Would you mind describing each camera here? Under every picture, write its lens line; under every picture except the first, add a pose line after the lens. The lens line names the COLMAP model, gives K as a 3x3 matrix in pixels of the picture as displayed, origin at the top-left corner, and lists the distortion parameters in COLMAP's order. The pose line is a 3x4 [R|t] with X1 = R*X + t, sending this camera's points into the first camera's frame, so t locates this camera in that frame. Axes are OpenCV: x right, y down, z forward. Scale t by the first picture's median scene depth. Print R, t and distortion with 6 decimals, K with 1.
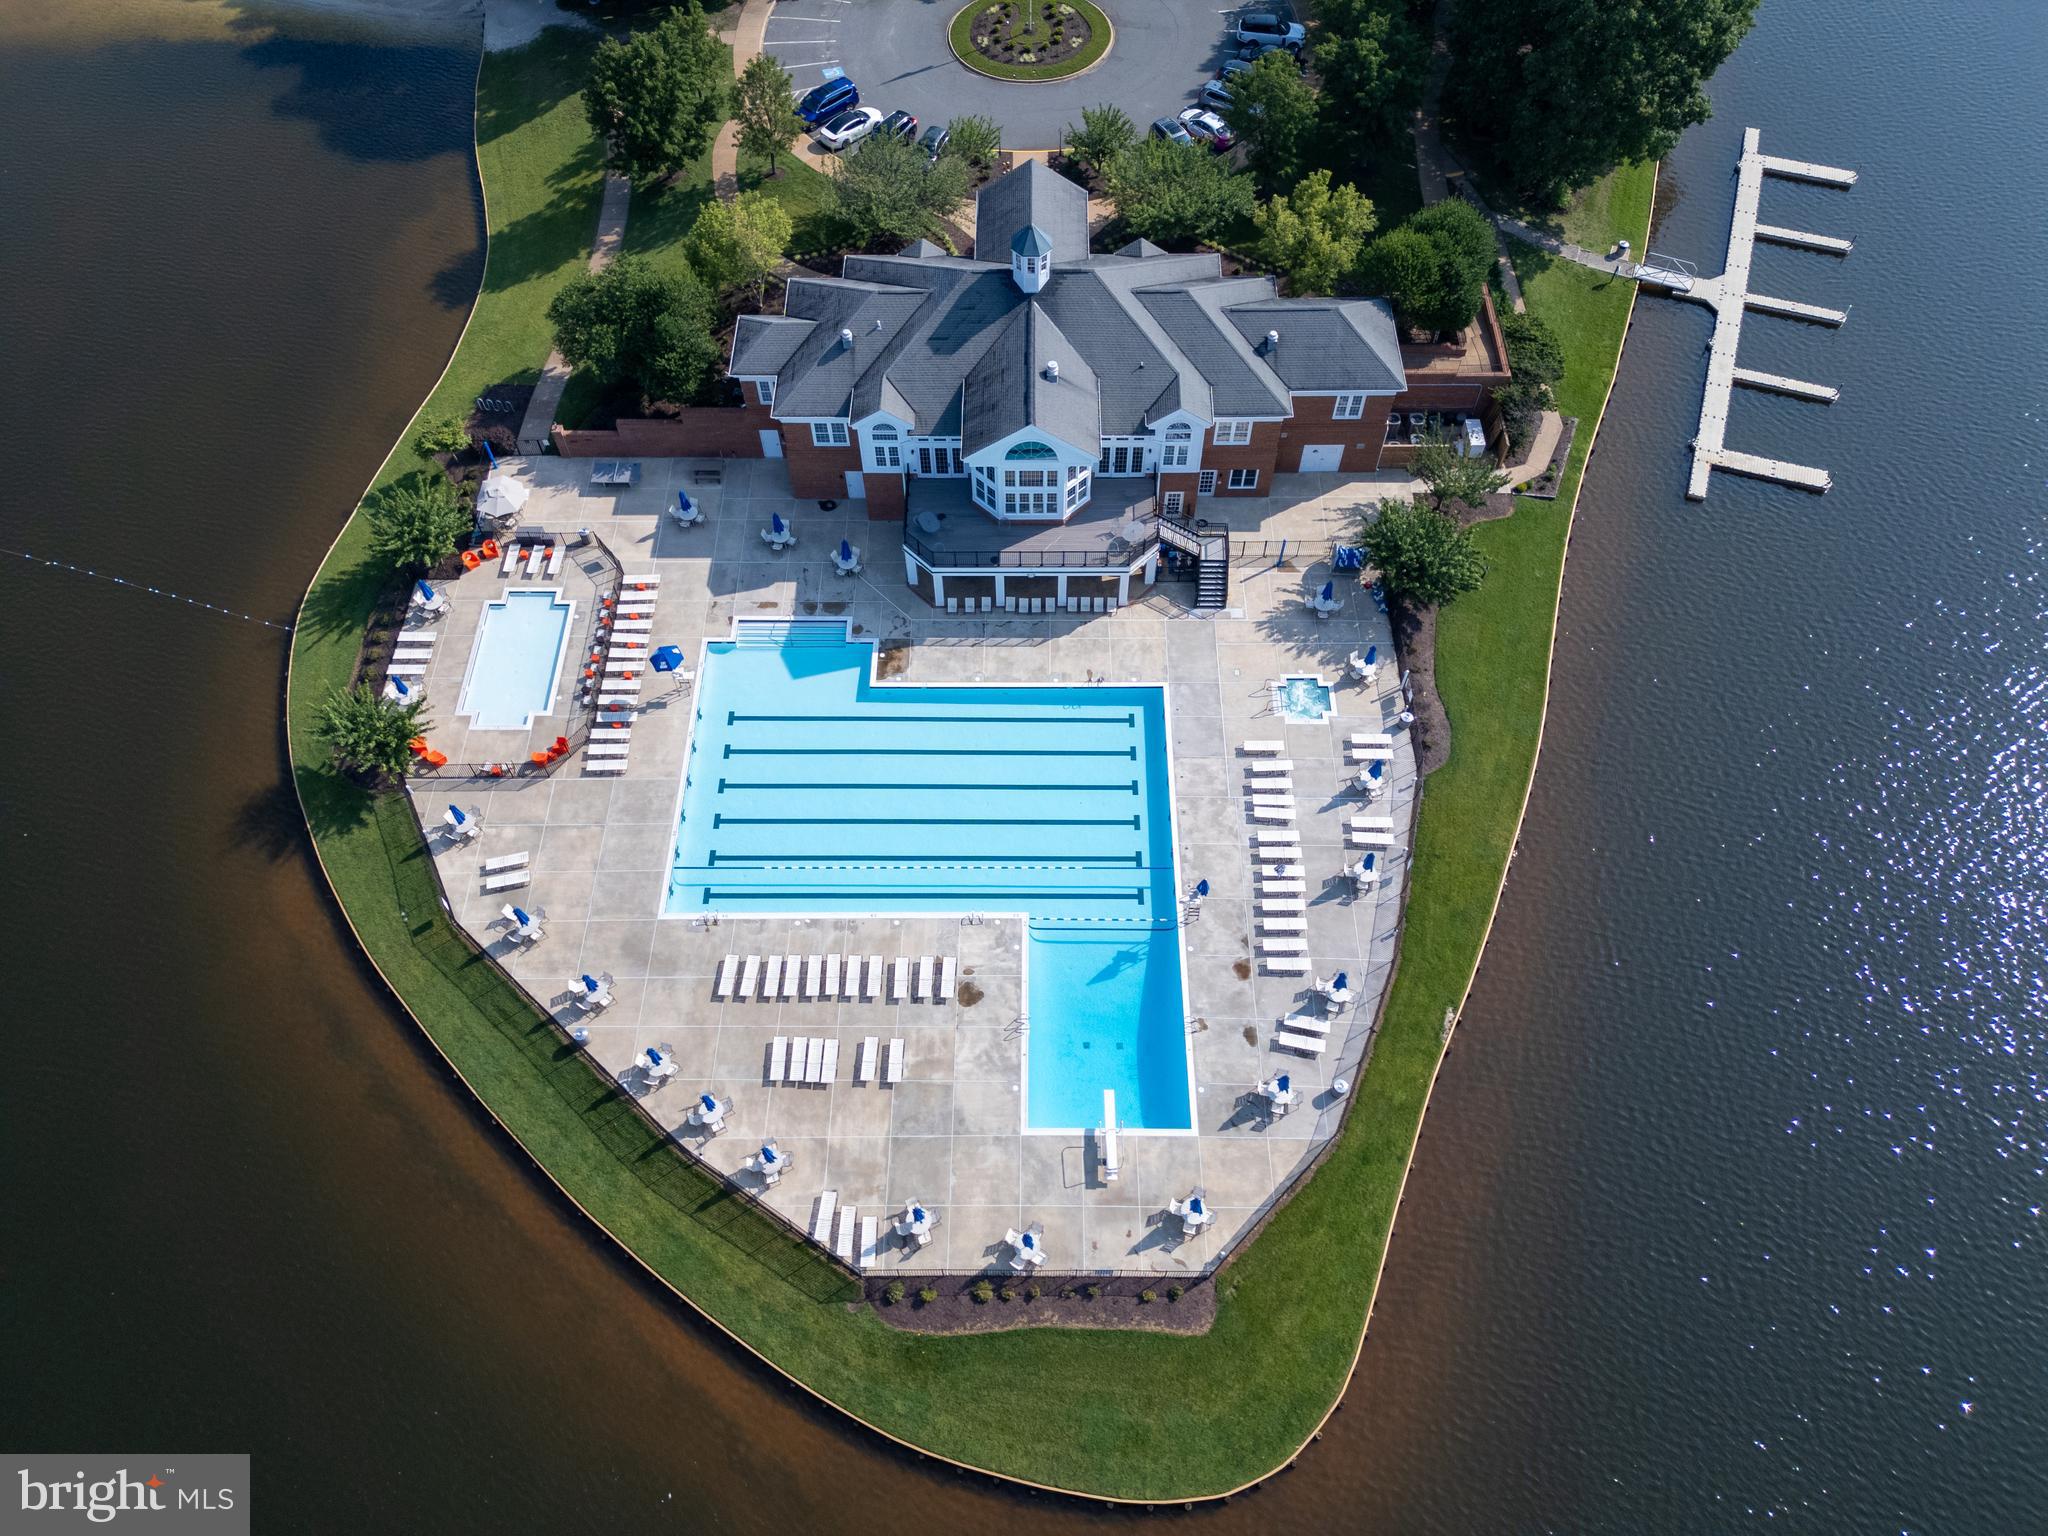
lens RADIAL K [[1426.9, 0, 1015.9], [0, 1426.9, 767.6], [0, 0, 1]] dist [0.084699, -0.097550]
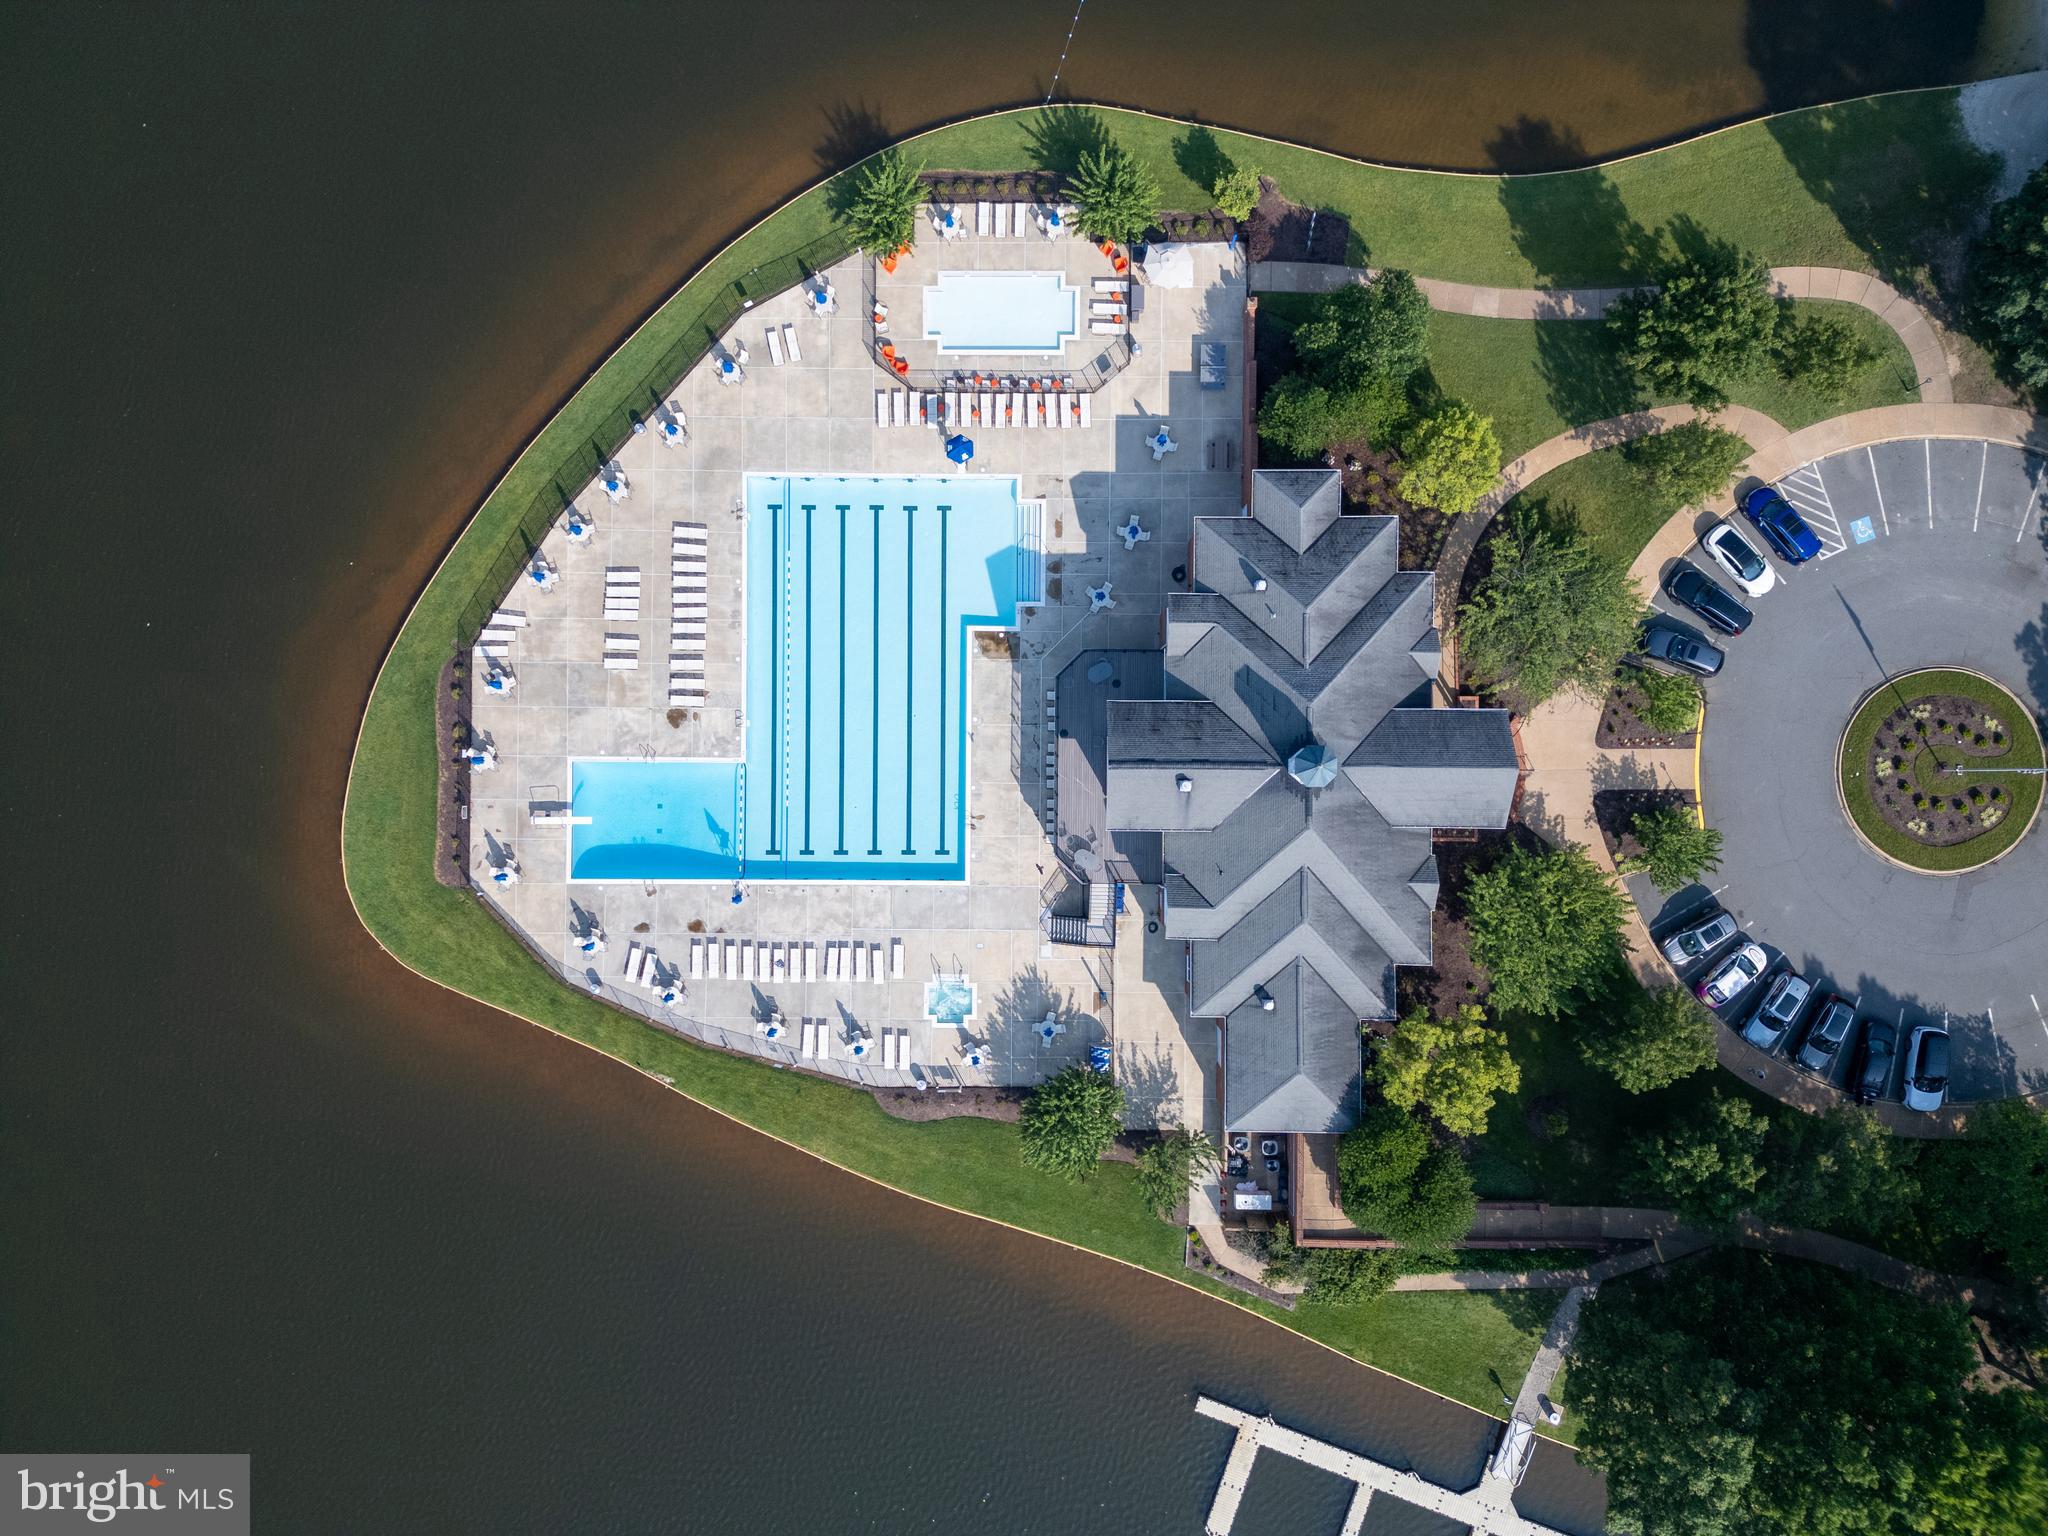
lens RADIAL K [[1426.9, 0, 1015.9], [0, 1426.9, 767.6], [0, 0, 1]] dist [0.084699, -0.097550]
pose [[-0.000238, 0.999999, 0.000989, 0.011359], [-0.835346, -0.000743, 0.549724, -0.765927], [0.549724, -0.000695, 0.835346, 0.064680]]
